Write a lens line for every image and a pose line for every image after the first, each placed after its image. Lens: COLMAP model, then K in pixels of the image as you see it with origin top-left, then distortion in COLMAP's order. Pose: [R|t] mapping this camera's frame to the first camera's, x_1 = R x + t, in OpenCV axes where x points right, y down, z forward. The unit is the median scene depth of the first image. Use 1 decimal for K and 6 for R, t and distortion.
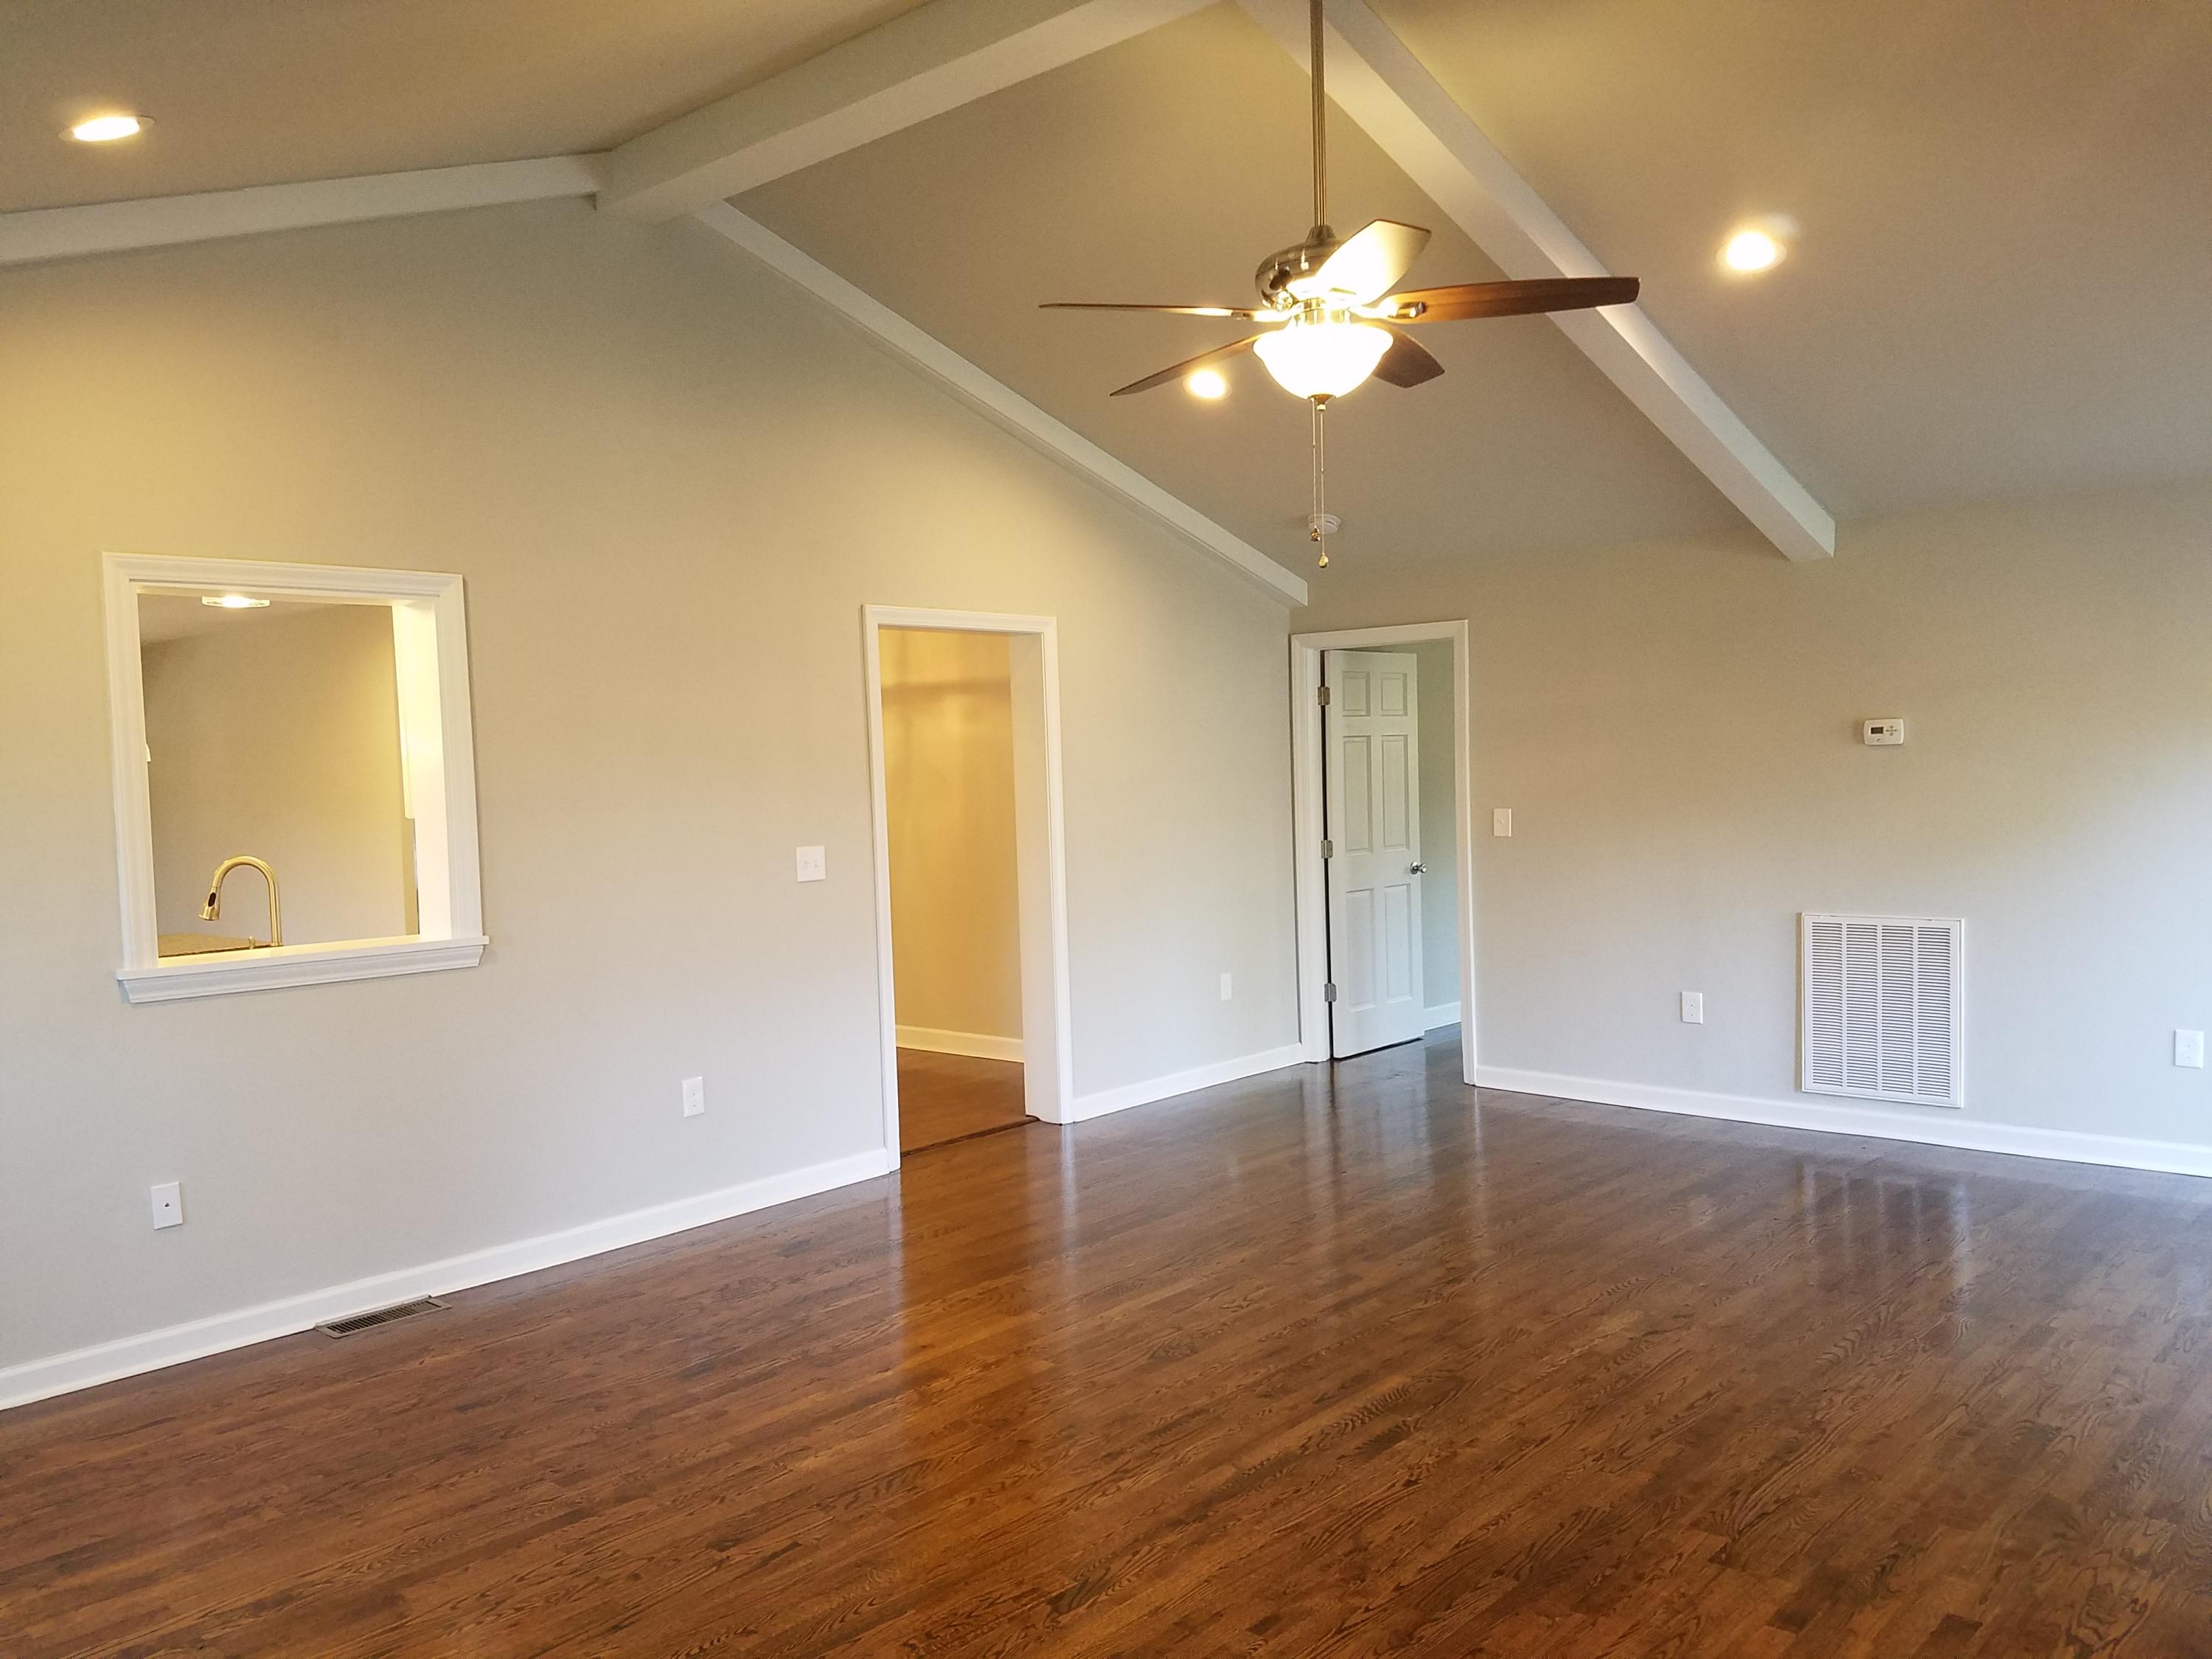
lens RADIAL K [[1658.9, 0, 1110.1], [0, 1658.9, 857.6], [0, 0, 1]] dist [0.250038, -0.410693]
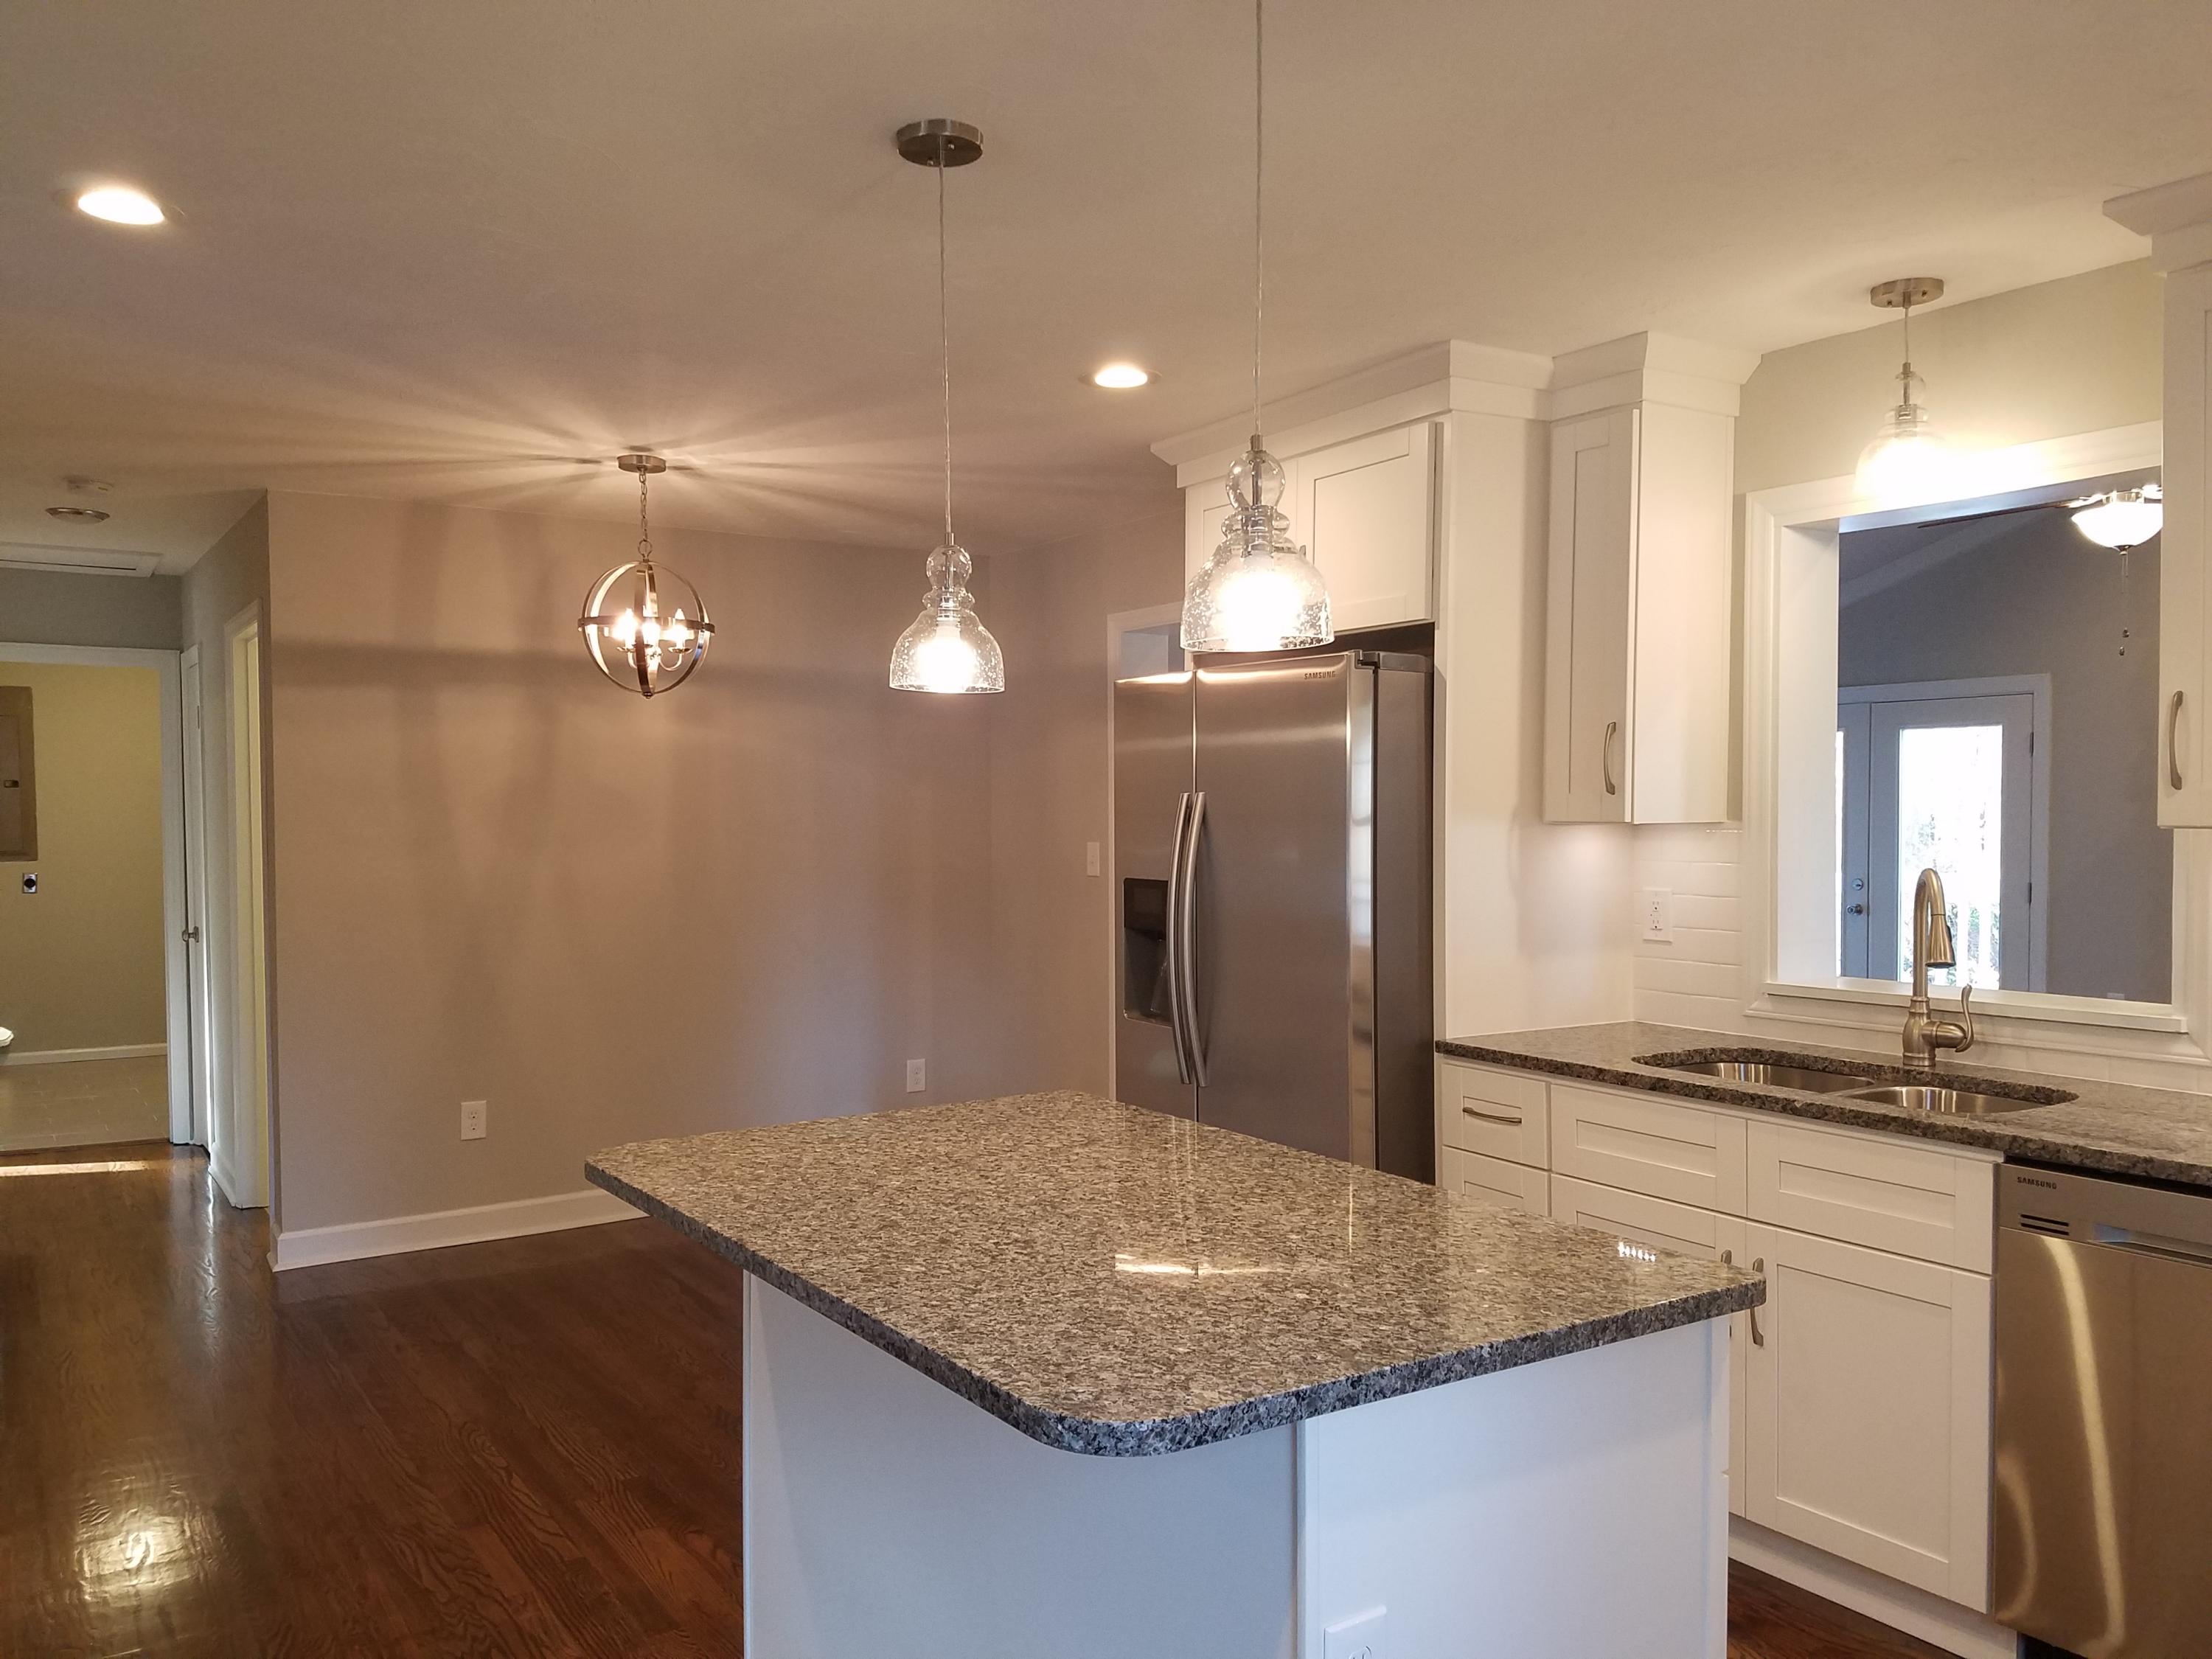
lens RADIAL K [[1687.0, 0, 1060.3], [0, 1687.0, 848.6], [0, 0, 1]] dist [0.270623, -0.453140]
pose [[0.272715, 0.006395, 0.962074, -1.293364], [0.051124, 0.998469, -0.021128, -0.009302], [-0.960736, 0.054947, 0.271970, 1.157363]]
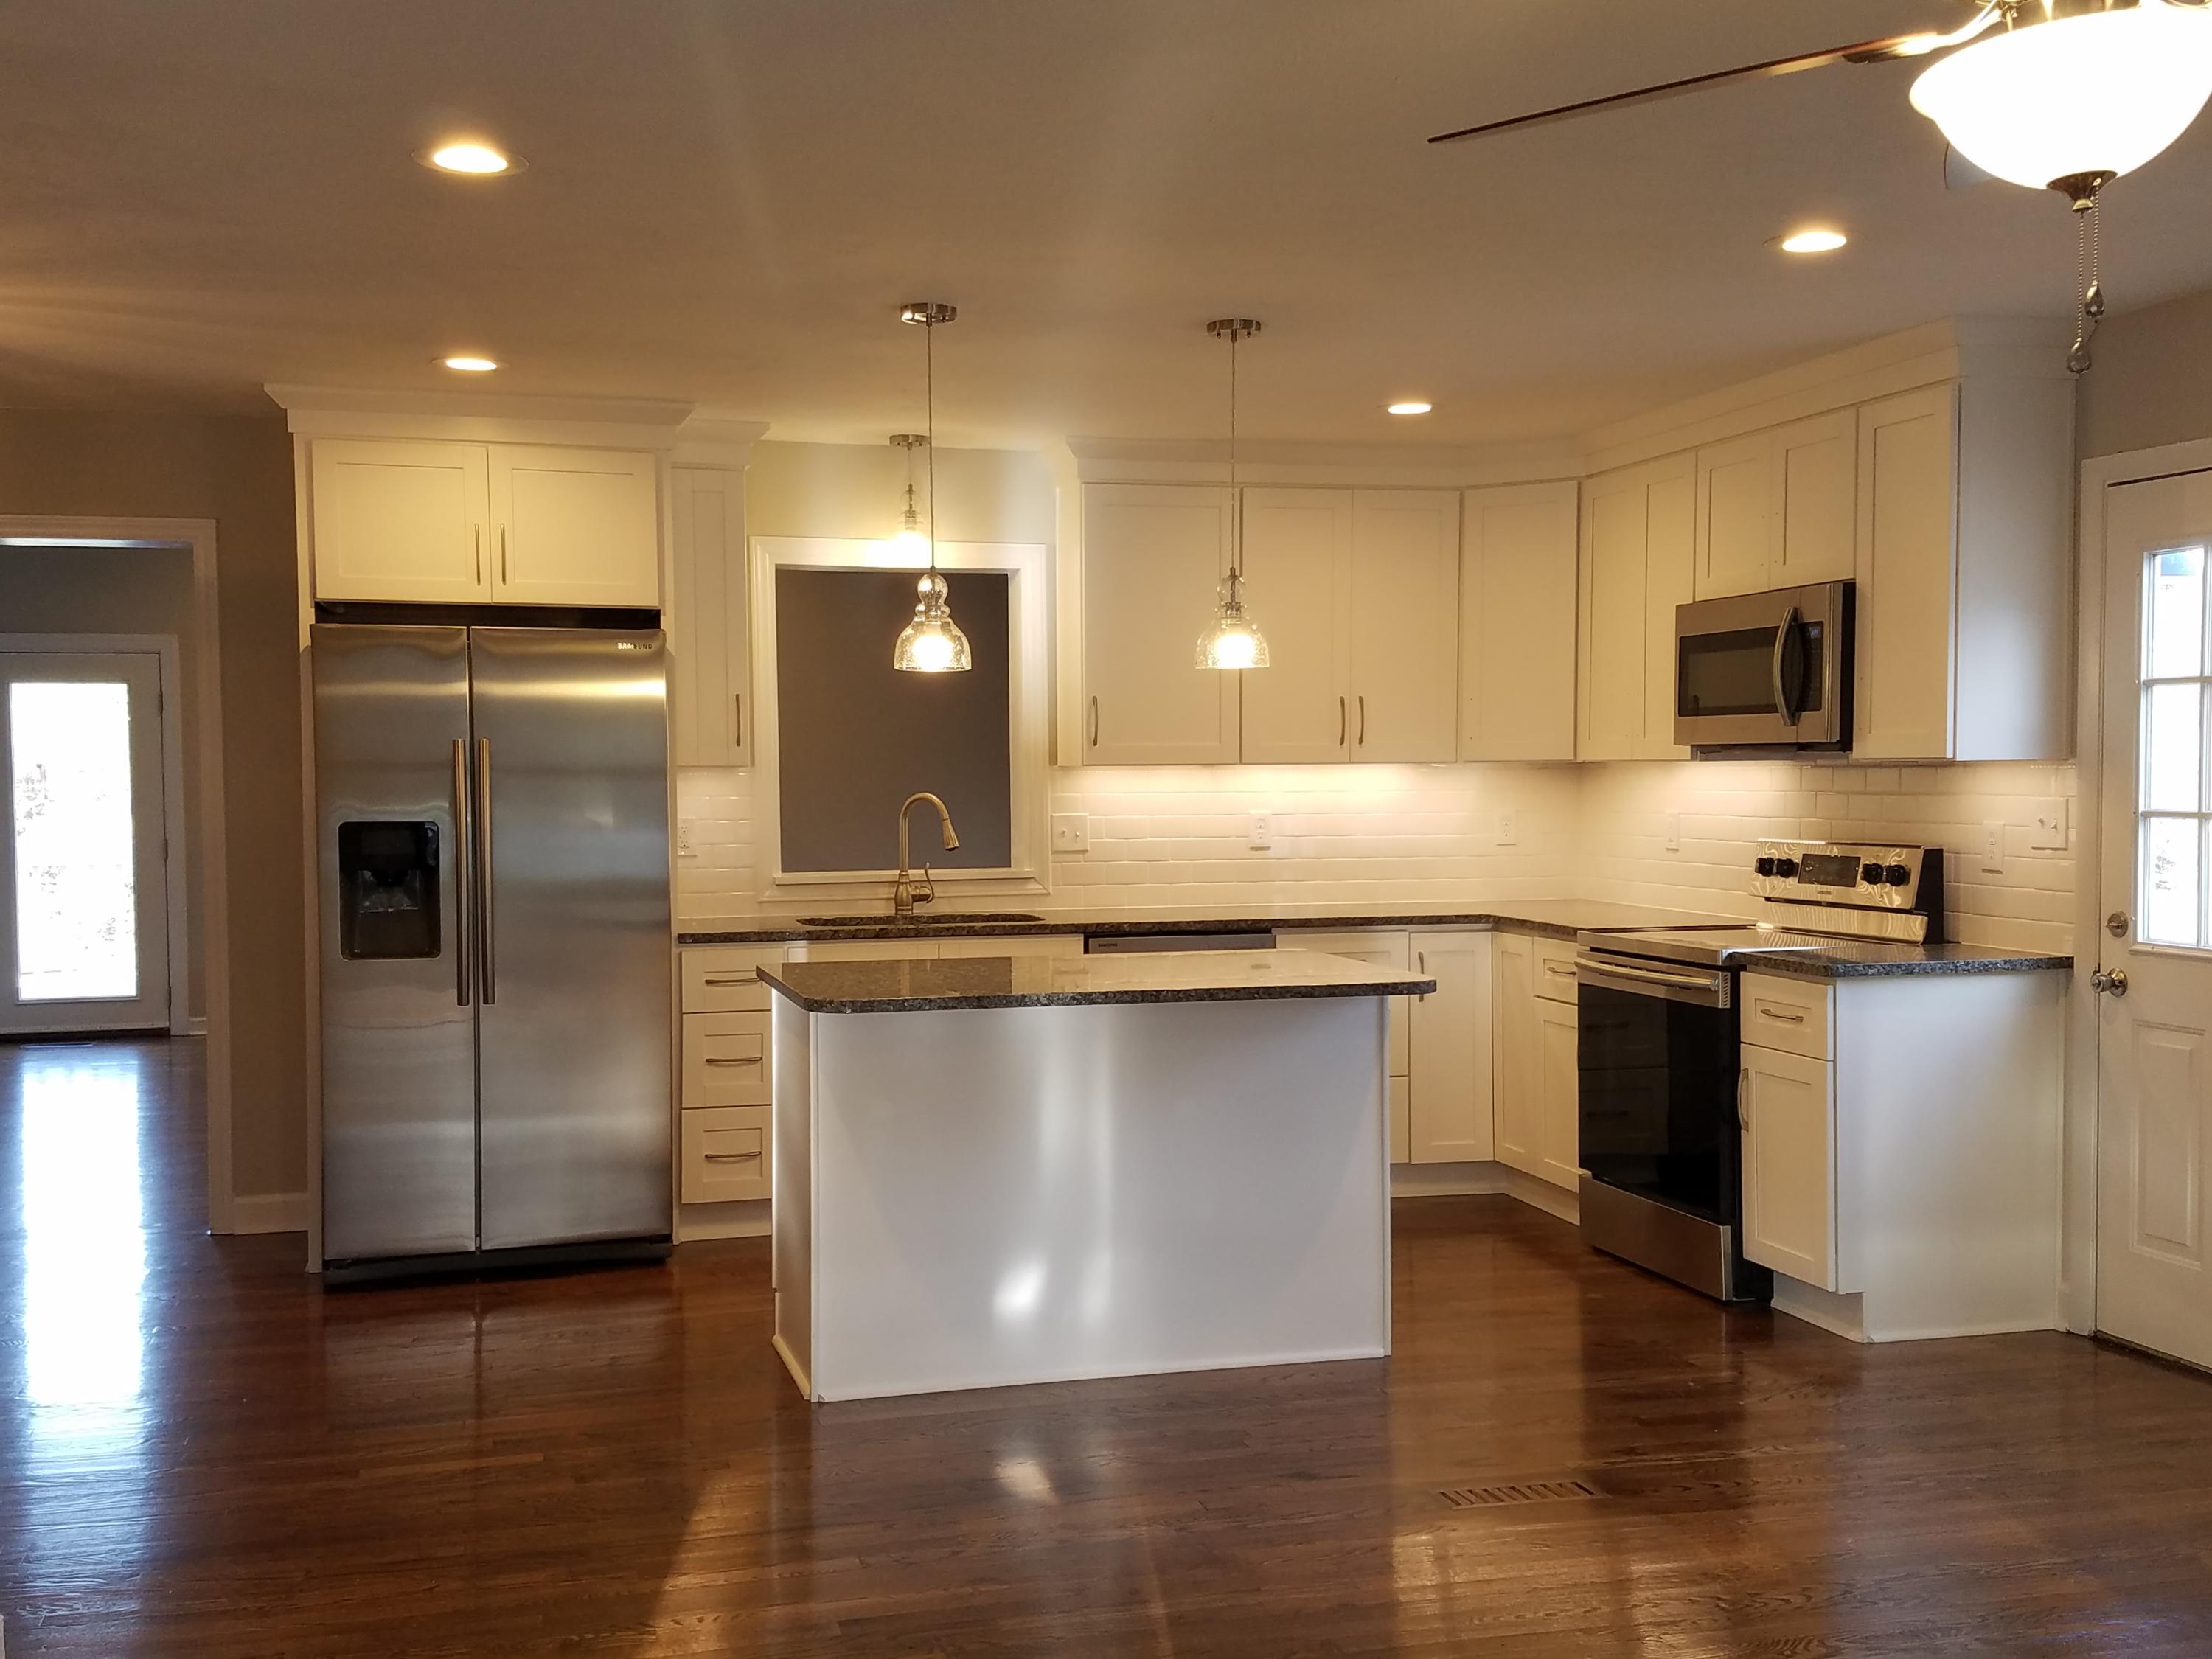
lens RADIAL K [[2269.4, 0, 1089.5], [0, 2269.4, 868.9], [0, 0, 1]] dist [0.347111, -0.779126]
pose [[-0.835513, 0.011356, 0.549353, -1.449246], [0.064648, 0.994874, 0.077757, -0.058892], [-0.545654, 0.100481, -0.831964, 2.211819]]
